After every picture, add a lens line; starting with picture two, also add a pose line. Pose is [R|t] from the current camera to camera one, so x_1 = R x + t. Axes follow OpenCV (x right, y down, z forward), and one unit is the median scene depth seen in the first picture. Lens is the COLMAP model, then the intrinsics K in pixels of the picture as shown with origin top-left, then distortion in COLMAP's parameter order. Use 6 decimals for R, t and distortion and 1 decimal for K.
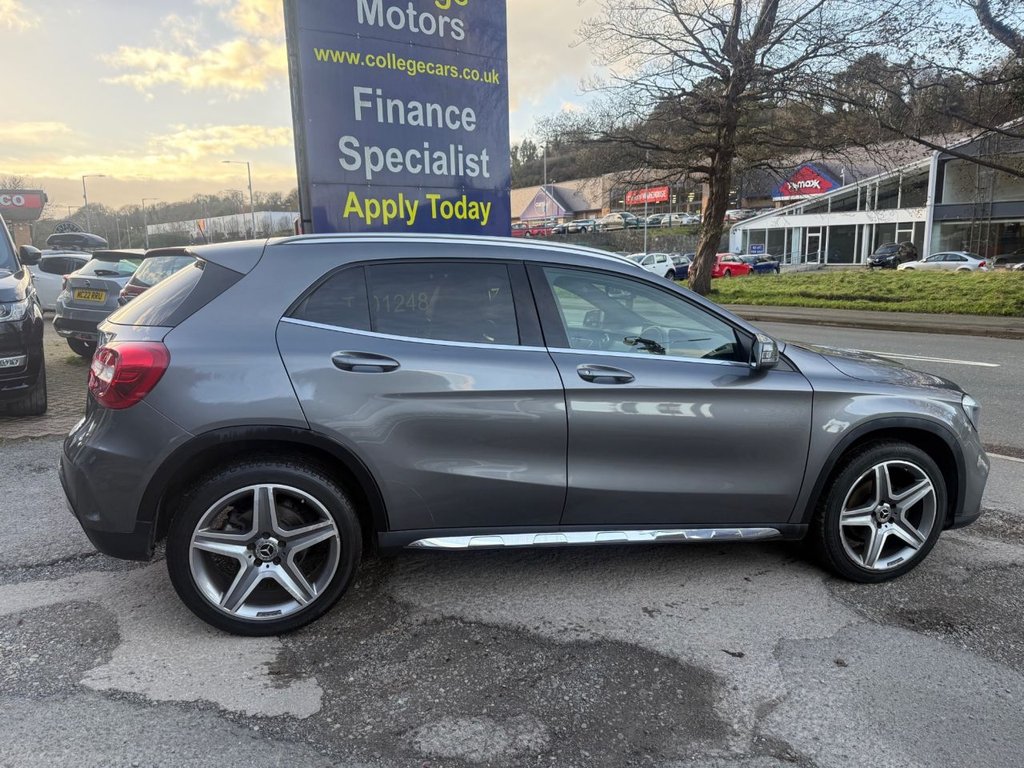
lens RADIAL K [[718.8, 0, 511.7], [0, 718.8, 392.4], [0, 0, 1]] dist [0.098070, -0.155716]
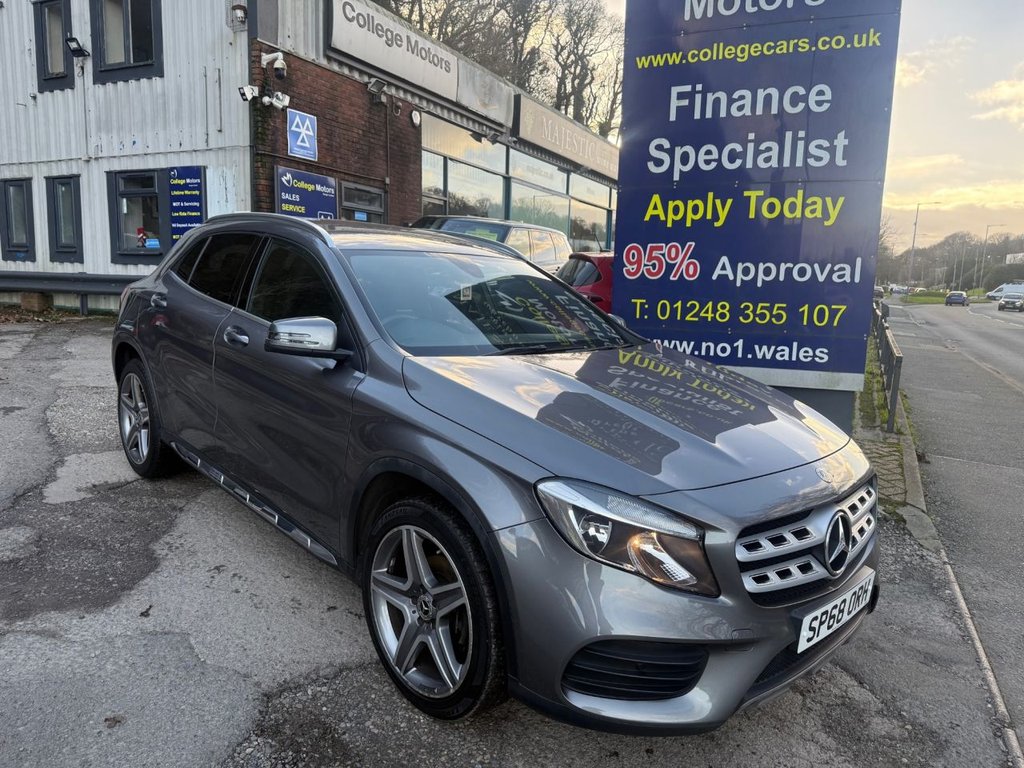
lens RADIAL K [[725.7, 0, 513.8], [0, 725.7, 390.0], [0, 0, 1]] dist [0.060081, -0.110346]
pose [[0.489404, 0.168827, -0.855559, 0.574055], [-0.207349, 0.975473, 0.073880, -0.050434], [0.847048, 0.141242, 0.512406, 0.365968]]
